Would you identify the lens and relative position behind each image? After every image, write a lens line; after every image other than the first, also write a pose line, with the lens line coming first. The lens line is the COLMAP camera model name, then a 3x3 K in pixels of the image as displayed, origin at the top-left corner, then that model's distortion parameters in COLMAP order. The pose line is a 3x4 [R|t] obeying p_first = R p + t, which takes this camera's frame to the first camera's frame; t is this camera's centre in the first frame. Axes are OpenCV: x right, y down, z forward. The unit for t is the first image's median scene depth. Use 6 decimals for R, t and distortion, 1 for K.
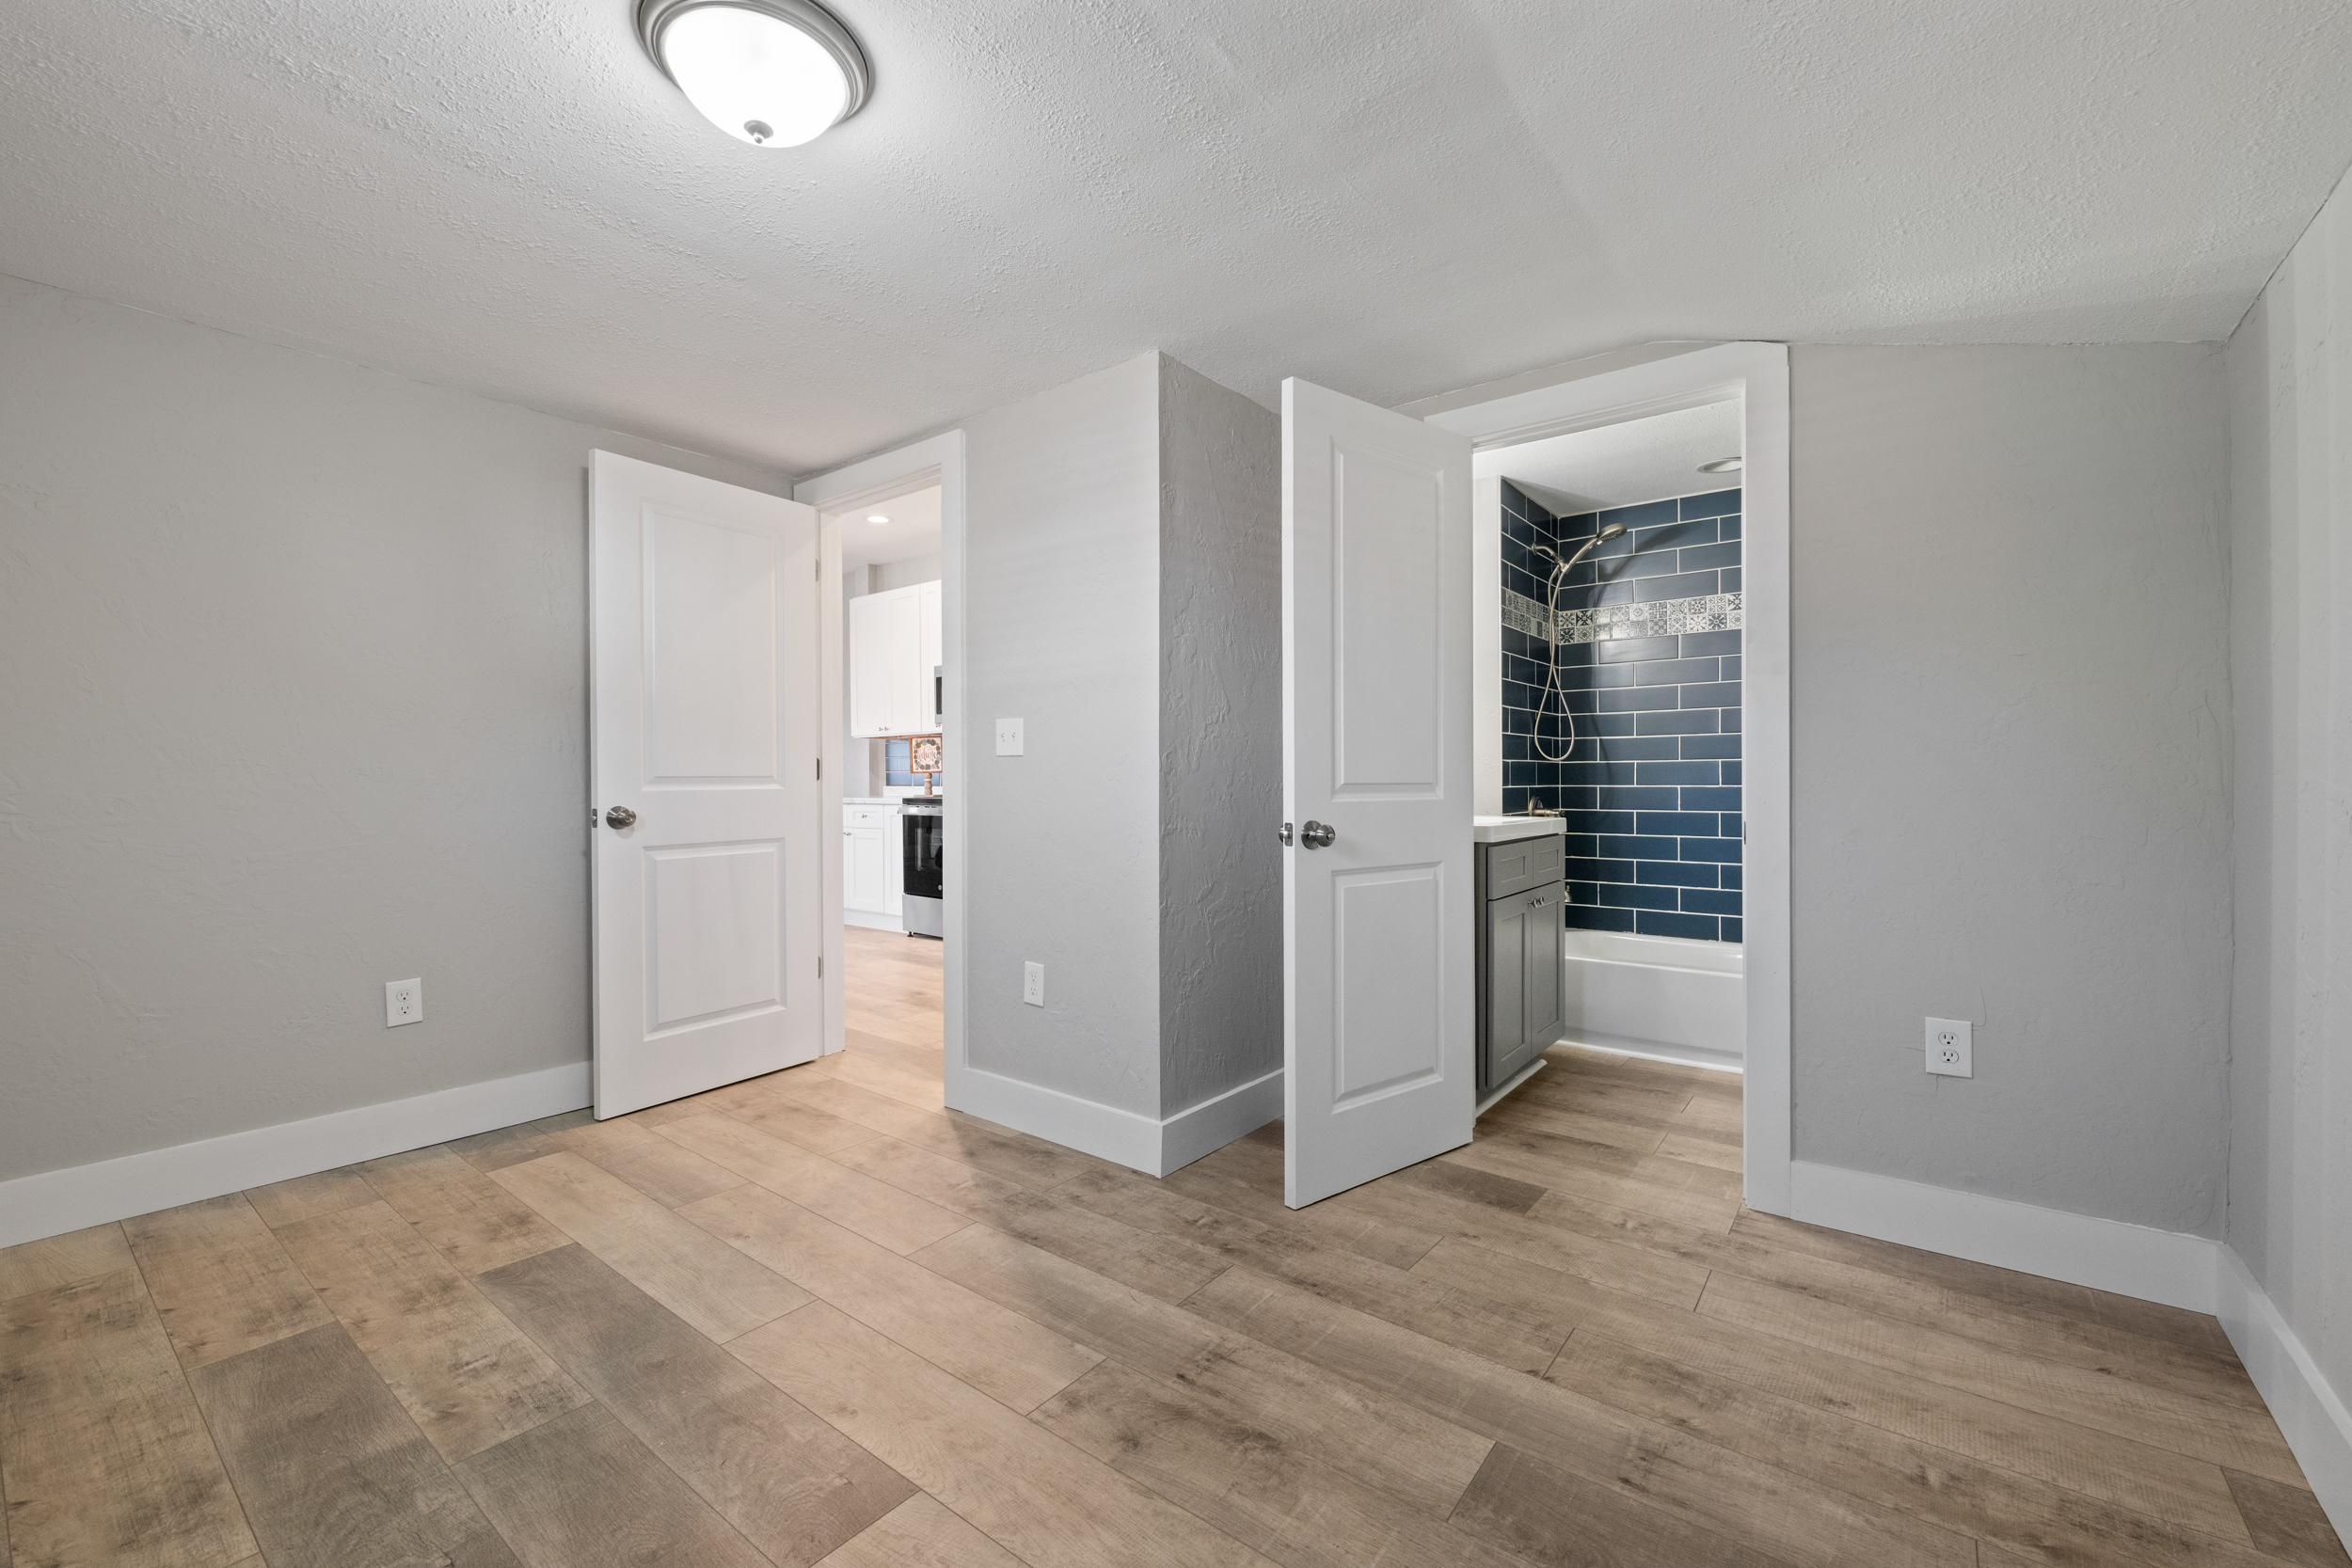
lens RADIAL K [[944.7, 0, 1168.4], [0, 944.7, 771.3], [0, 0, 1]] dist [-0.001157, 0.000025]
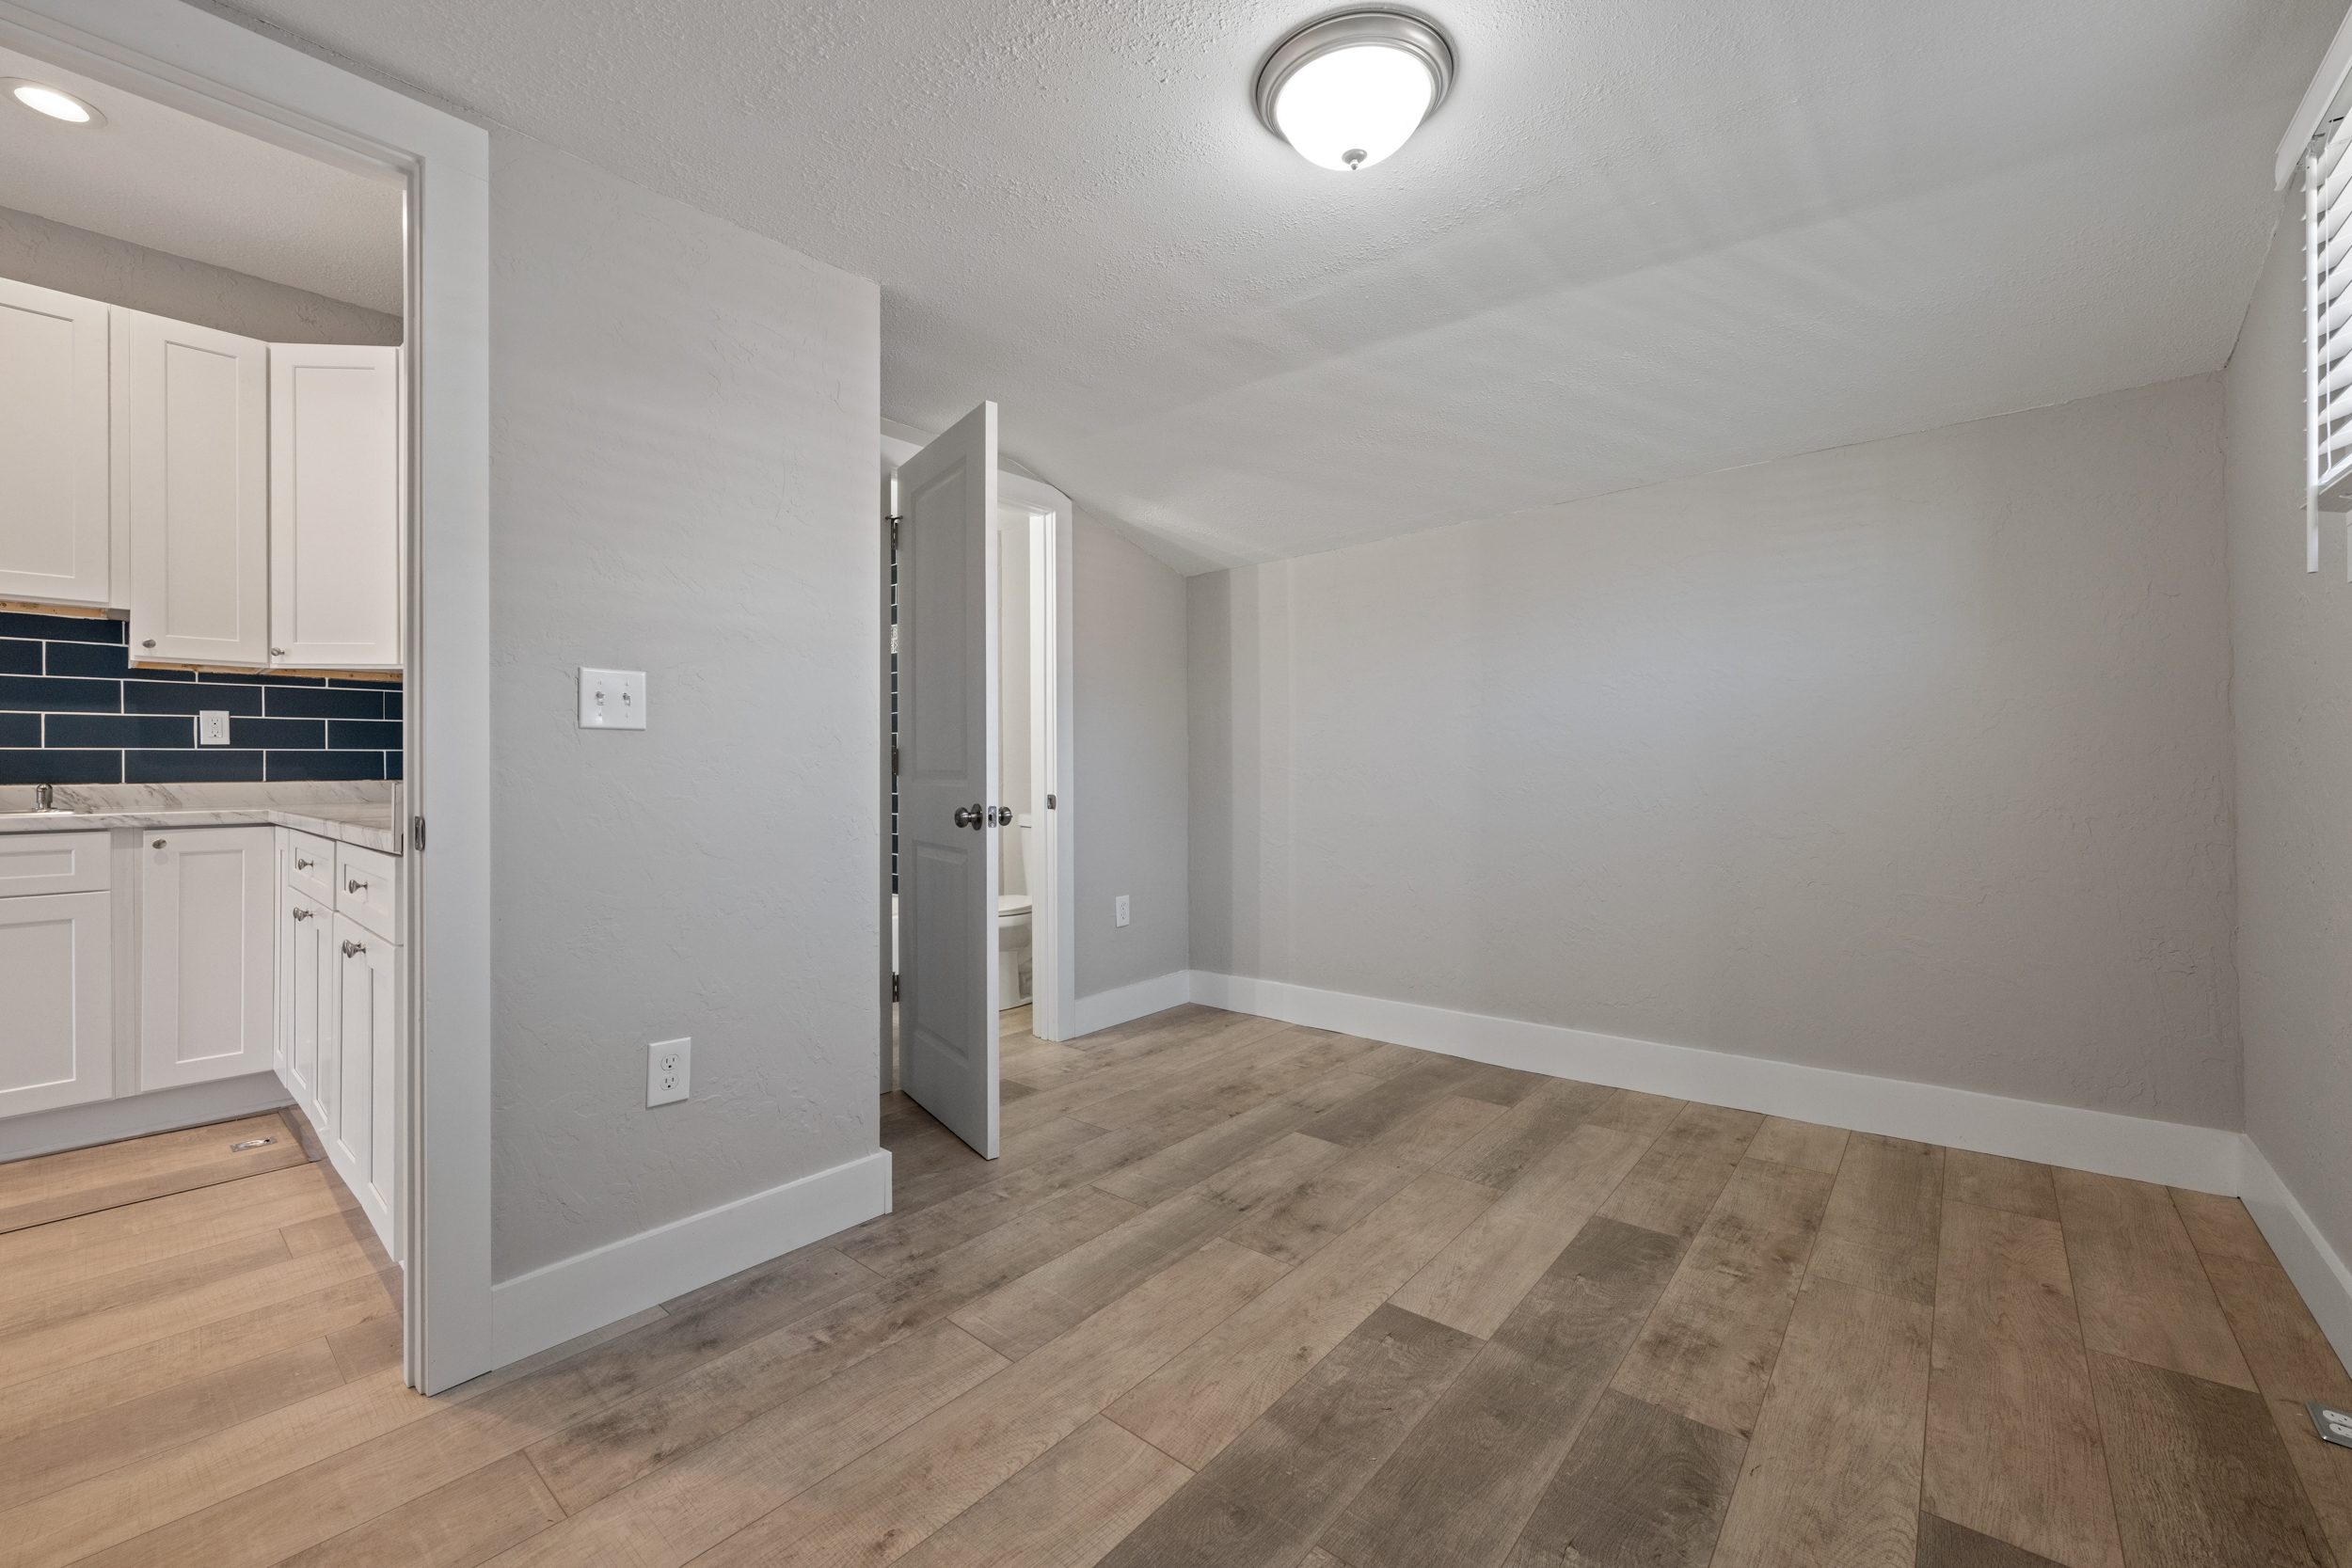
lens RADIAL K [[956.9, 0, 1167.2], [0, 956.9, 765.0], [0, 0, 1]] dist [-0.000432, 0.000271]
pose [[0.052266, 0.005005, 0.998621, -1.245299], [-0.005268, 0.999975, -0.004736, 0.012450], [-0.998619, -0.005013, 0.052291, 0.952483]]
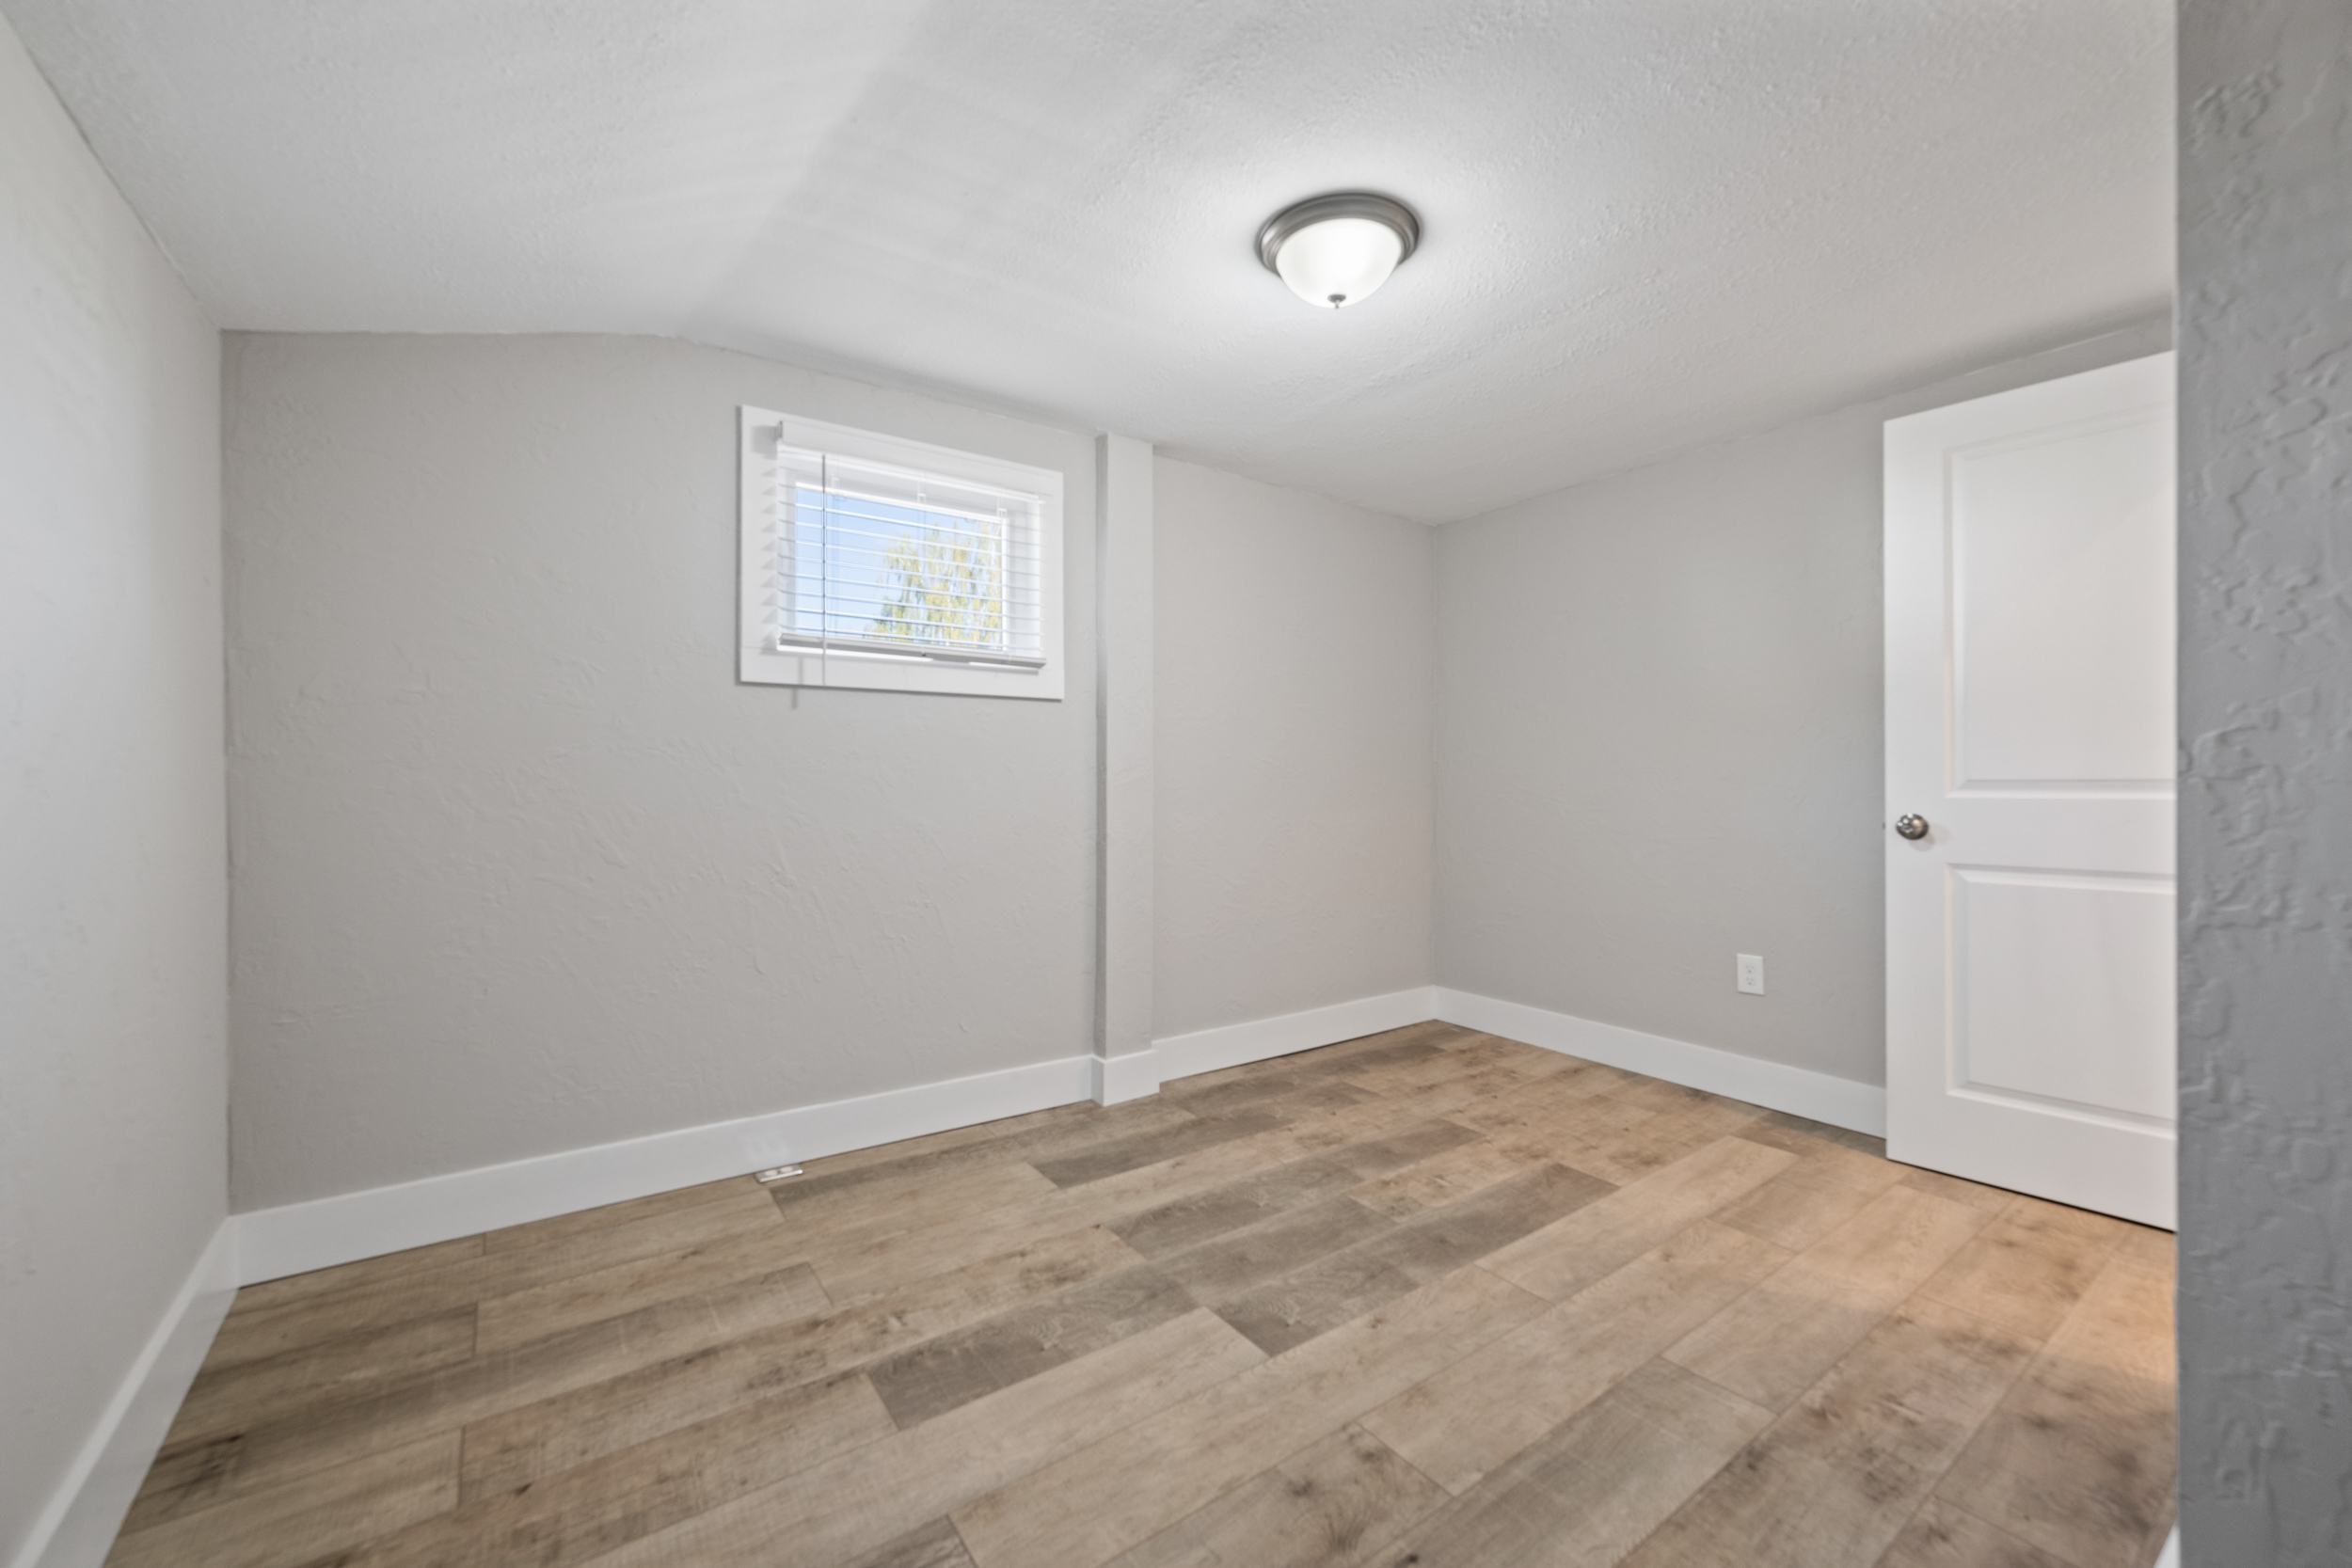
lens RADIAL K [[944.7, 0, 1168.4], [0, 944.7, 771.3], [0, 0, 1]] dist [-0.001157, 0.000025]
pose [[-0.291988, -0.006576, -0.956399, 0.755153], [0.011107, 0.999886, -0.010266, -0.004578], [0.956358, -0.013620, -0.291881, 0.957230]]
